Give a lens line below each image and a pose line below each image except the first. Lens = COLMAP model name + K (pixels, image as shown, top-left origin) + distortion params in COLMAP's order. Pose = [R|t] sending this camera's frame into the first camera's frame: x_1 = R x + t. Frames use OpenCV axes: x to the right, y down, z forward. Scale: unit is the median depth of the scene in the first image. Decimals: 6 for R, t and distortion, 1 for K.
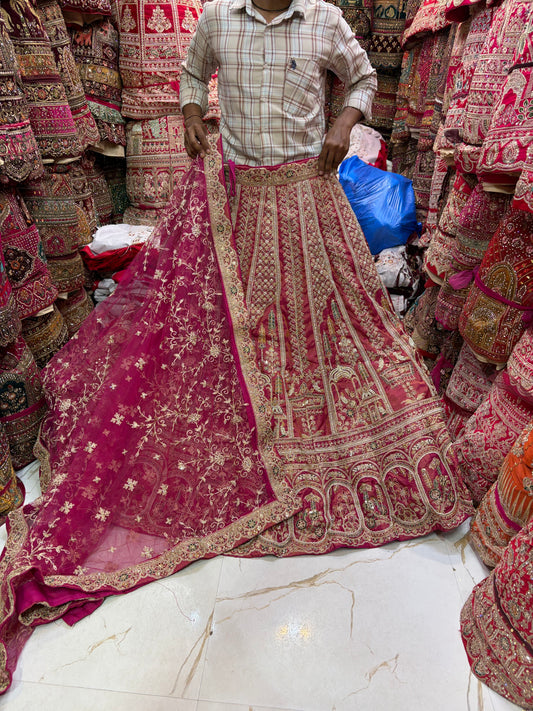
lens RADIAL K [[584.1, 0, 266.6], [0, 584.1, 352.9], [0, 0, 1]] dist [0.065415, -0.078417]
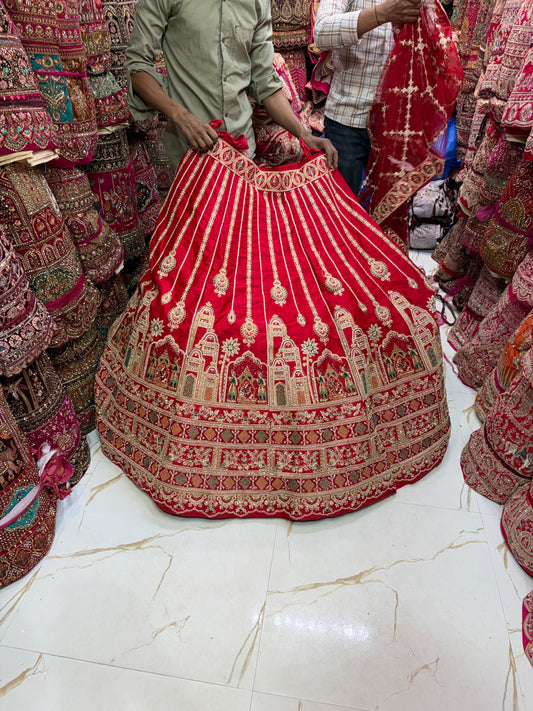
lens RADIAL K [[584.1, 0, 268.5], [0, 584.1, 361.5], [0, 0, 1]] dist [0.065415, -0.078417]
pose [[0.998142, 0.031527, -0.052132, -0.055561], [-0.024345, 0.990807, 0.133073, 0.035700], [0.055848, -0.131557, 0.989734, -0.316597]]
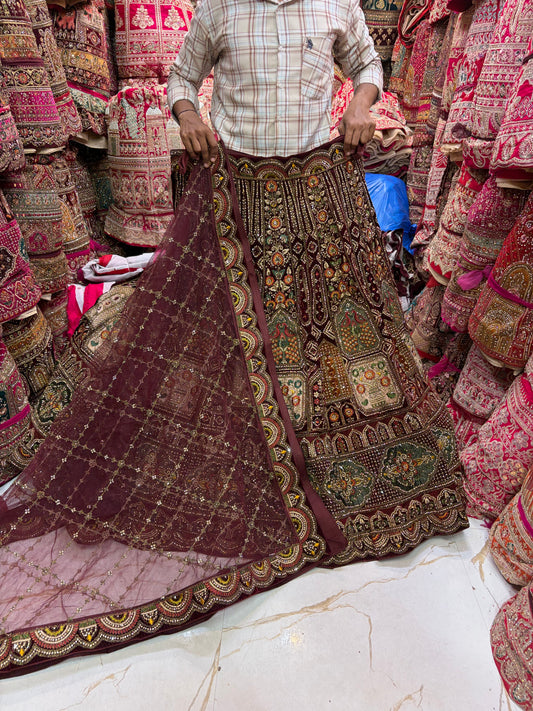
lens RADIAL K [[584.1, 0, 271.1], [0, 584.1, 351.1], [0, 0, 1]] dist [0.065415, -0.078417]
pose [[0.998934, -0.005595, 0.045828, -0.038336], [0.005490, 0.999982, 0.002414, -0.012886], [-0.045841, -0.002159, 0.998946, 0.060903]]
